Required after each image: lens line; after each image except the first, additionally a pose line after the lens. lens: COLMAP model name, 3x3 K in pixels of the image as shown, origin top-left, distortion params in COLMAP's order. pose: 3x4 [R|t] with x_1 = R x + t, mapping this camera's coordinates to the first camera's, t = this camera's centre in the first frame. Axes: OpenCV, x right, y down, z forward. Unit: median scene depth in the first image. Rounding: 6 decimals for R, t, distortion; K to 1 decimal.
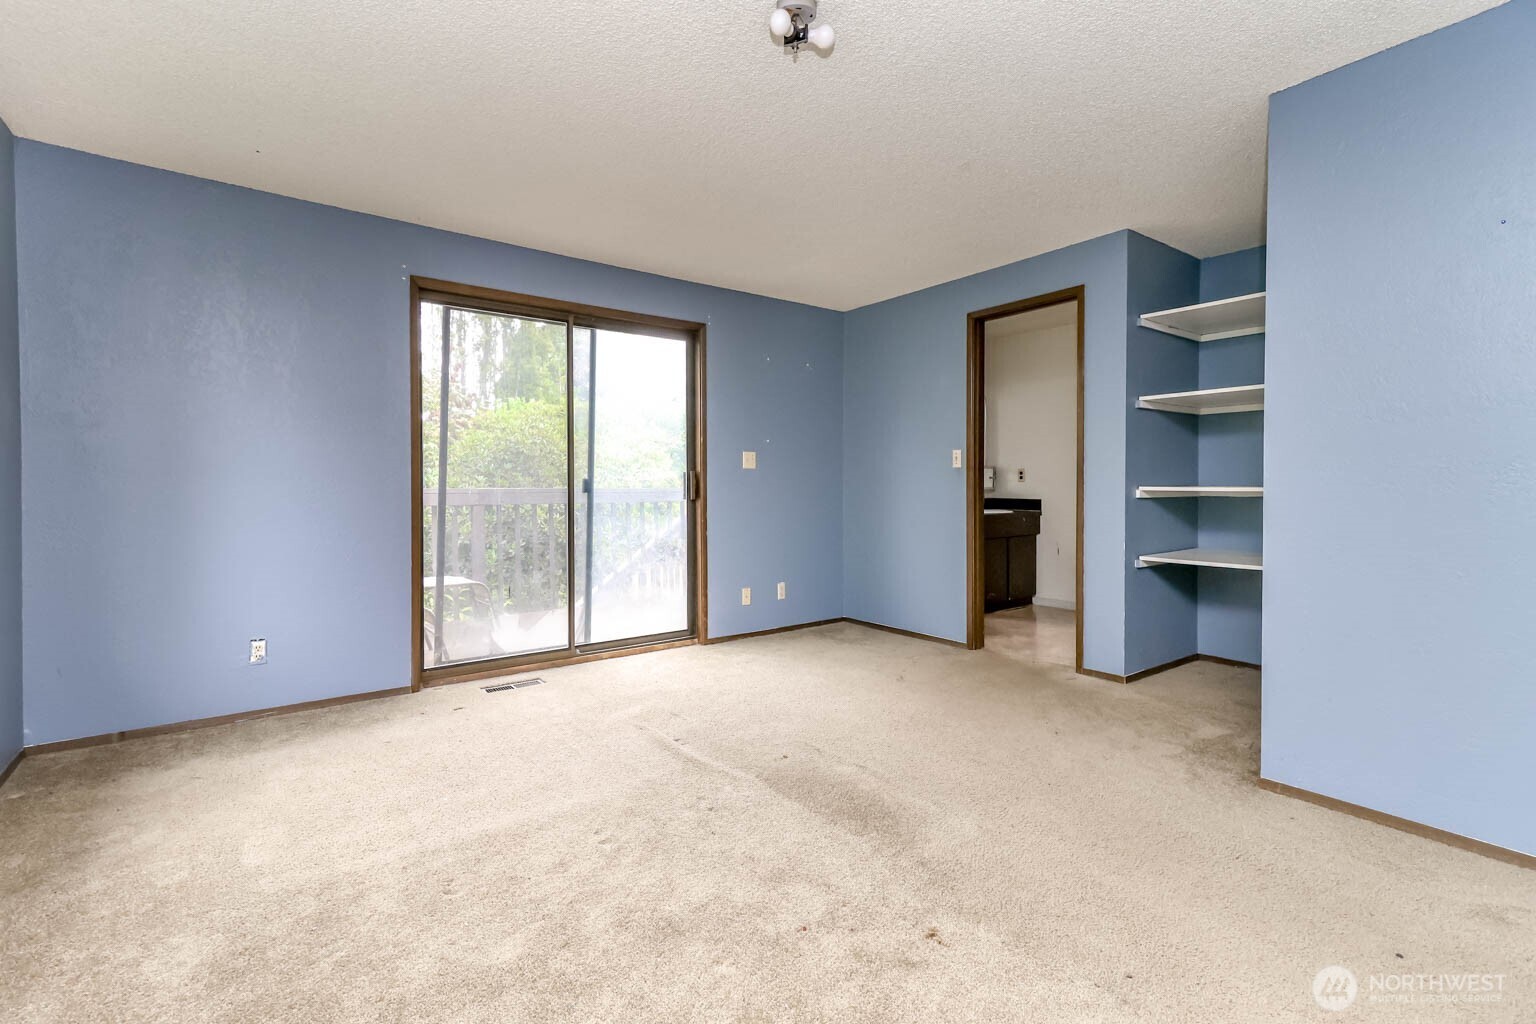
lens RADIAL K [[693.8, 0, 774.8], [0, 693.8, 509.6], [0, 0, 1]] dist [0.001672, 0.000029]
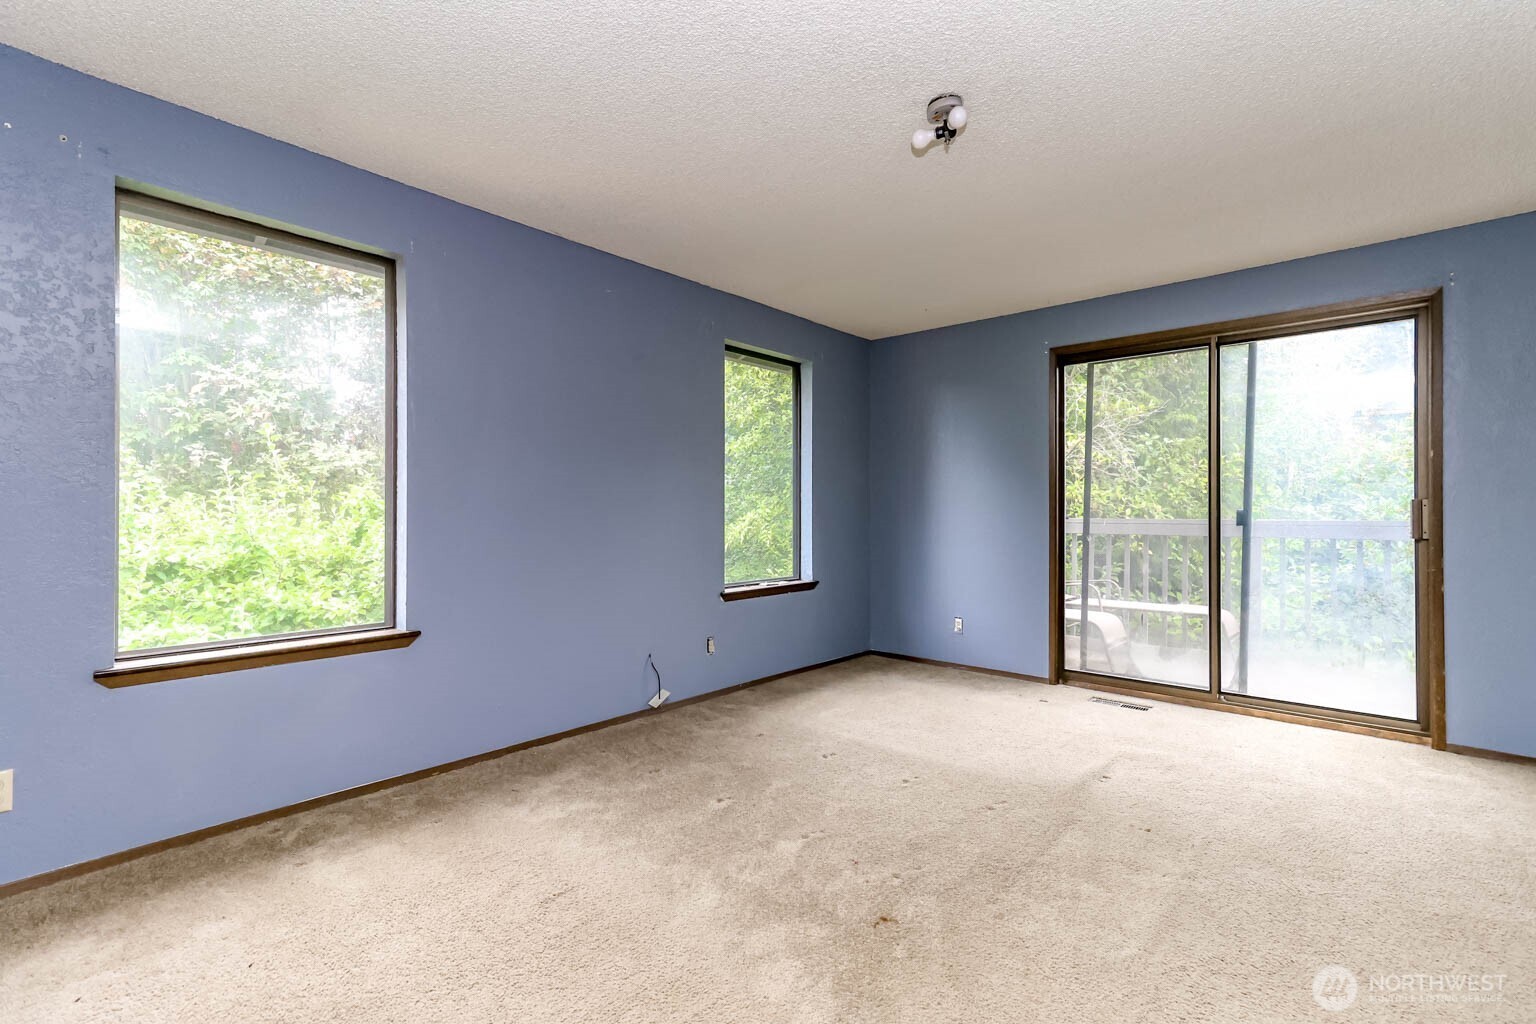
lens RADIAL K [[693.8, 0, 774.8], [0, 693.8, 509.6], [0, 0, 1]] dist [0.001672, 0.000029]
pose [[0.180872, -0.006319, -0.983486, 0.528845], [-0.041191, 0.999053, -0.013994, -0.007606], [0.982644, 0.043041, 0.180440, 0.251674]]
